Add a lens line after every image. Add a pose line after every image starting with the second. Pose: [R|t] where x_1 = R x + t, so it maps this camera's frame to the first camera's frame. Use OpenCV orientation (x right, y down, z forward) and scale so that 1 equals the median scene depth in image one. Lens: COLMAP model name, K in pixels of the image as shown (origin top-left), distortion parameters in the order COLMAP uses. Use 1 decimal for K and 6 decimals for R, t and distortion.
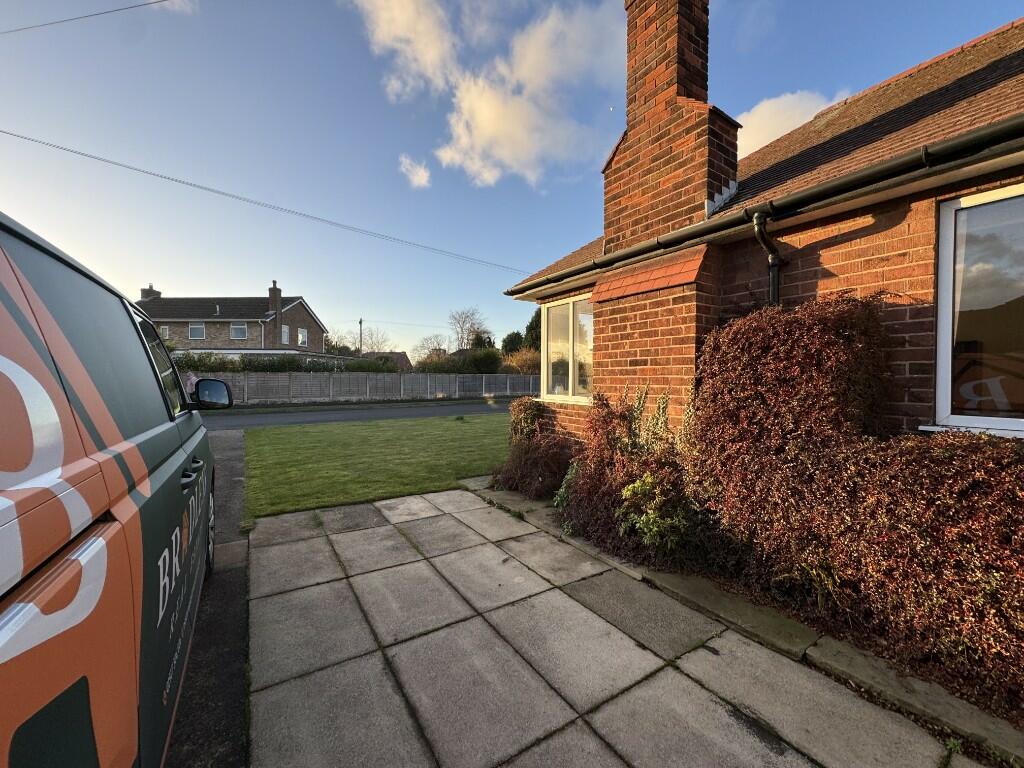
lens RADIAL K [[408.8, 0, 512.3], [0, 408.8, 381.5], [0, 0, 1]] dist [-0.004444, 0.001019]
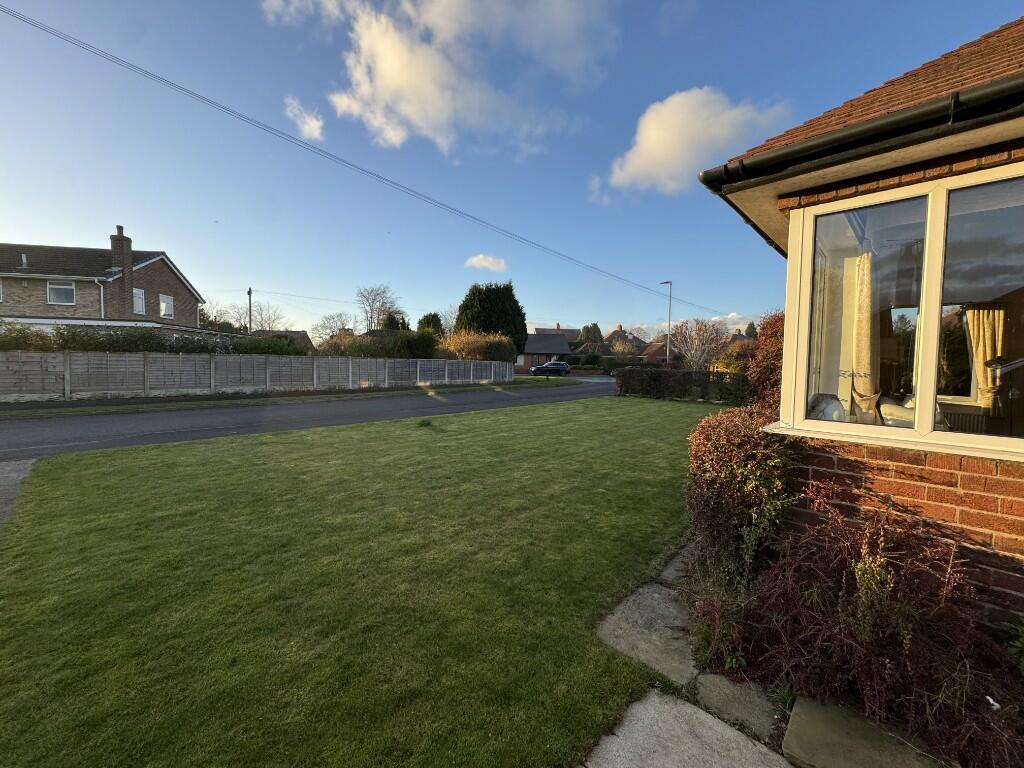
lens RADIAL K [[408.8, 0, 511.2], [0, 408.8, 382.6], [0, 0, 1]] dist [-0.004444, 0.001019]
pose [[0.975450, 0.001245, 0.220216, -0.067455], [-0.010187, 0.999169, 0.039475, -0.004161], [-0.219984, -0.040749, 0.974652, 0.140184]]
